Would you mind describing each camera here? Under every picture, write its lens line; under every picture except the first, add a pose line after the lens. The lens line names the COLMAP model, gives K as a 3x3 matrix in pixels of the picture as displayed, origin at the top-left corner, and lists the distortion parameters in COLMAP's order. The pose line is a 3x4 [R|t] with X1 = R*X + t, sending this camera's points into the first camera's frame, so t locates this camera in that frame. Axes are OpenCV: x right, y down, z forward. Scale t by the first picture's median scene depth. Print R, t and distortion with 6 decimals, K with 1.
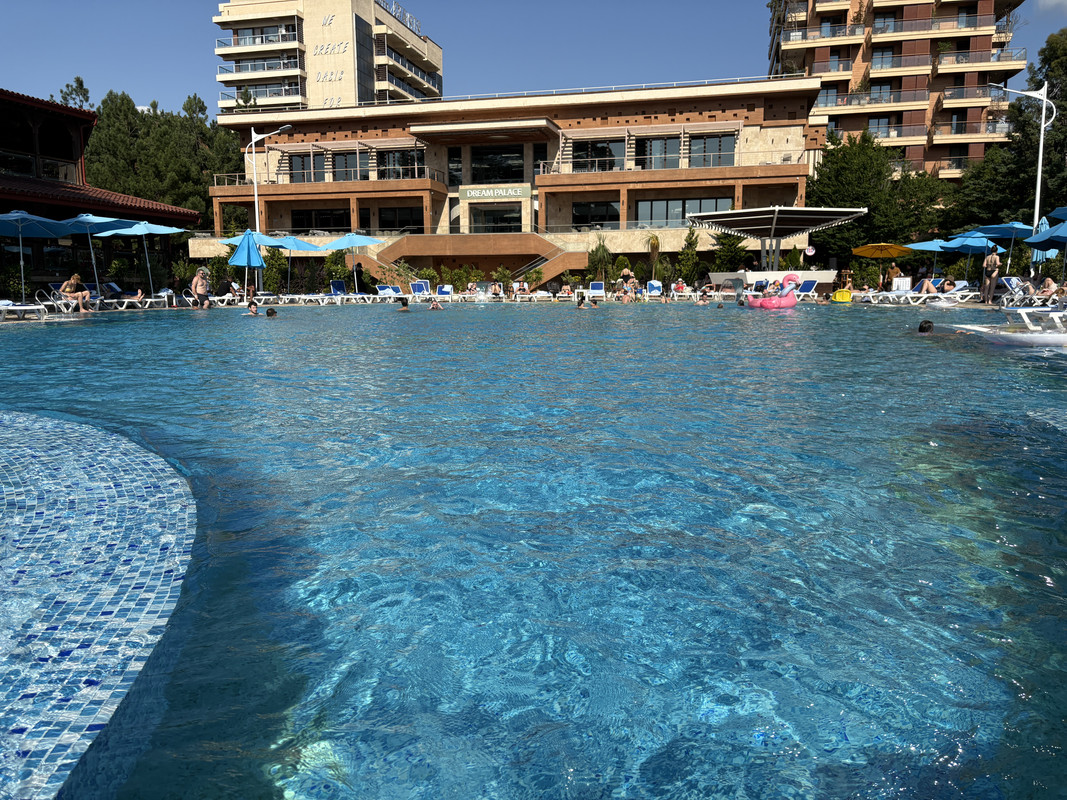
lens RADIAL K [[818.8, 0, 527.2], [0, 818.8, 399.7], [0, 0, 1]] dist [0.061476, -0.051992]
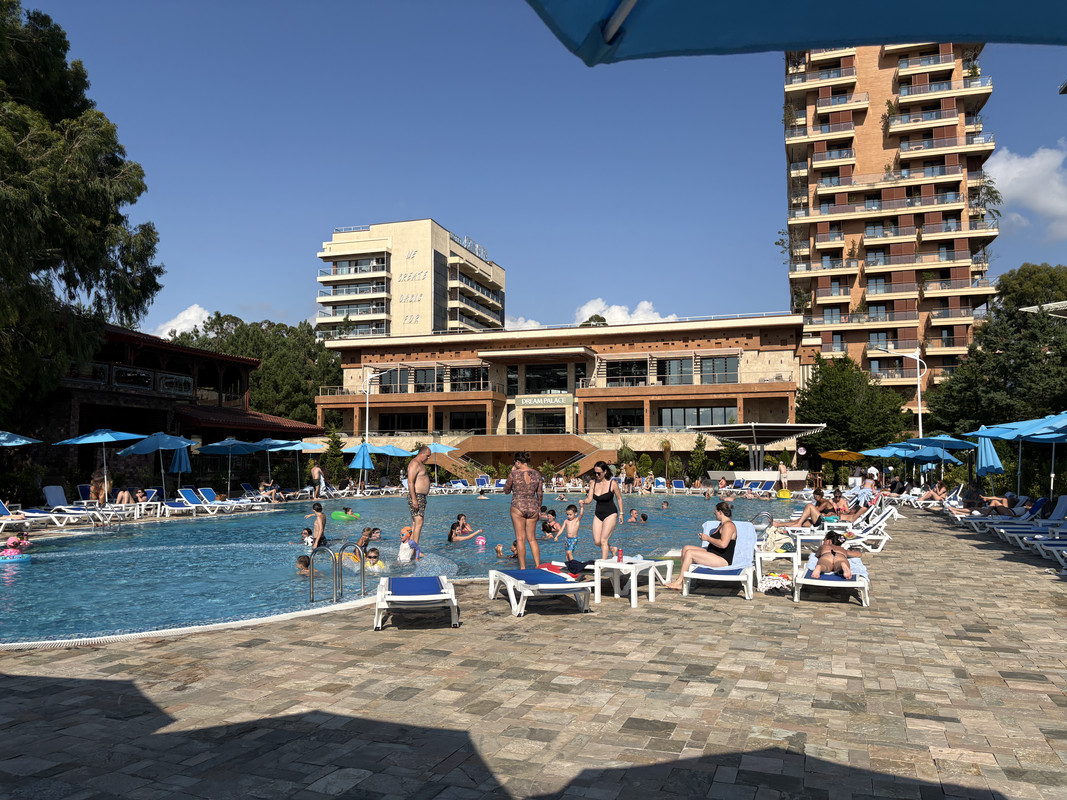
lens RADIAL K [[818.8, 0, 535.1], [0, 818.8, 402.4], [0, 0, 1]] dist [0.061476, -0.051992]
pose [[0.998175, -0.000814, -0.060390, 0.021005], [-0.012120, 0.976868, -0.213498, 0.012182], [0.059167, 0.213840, 0.975075, -0.195096]]
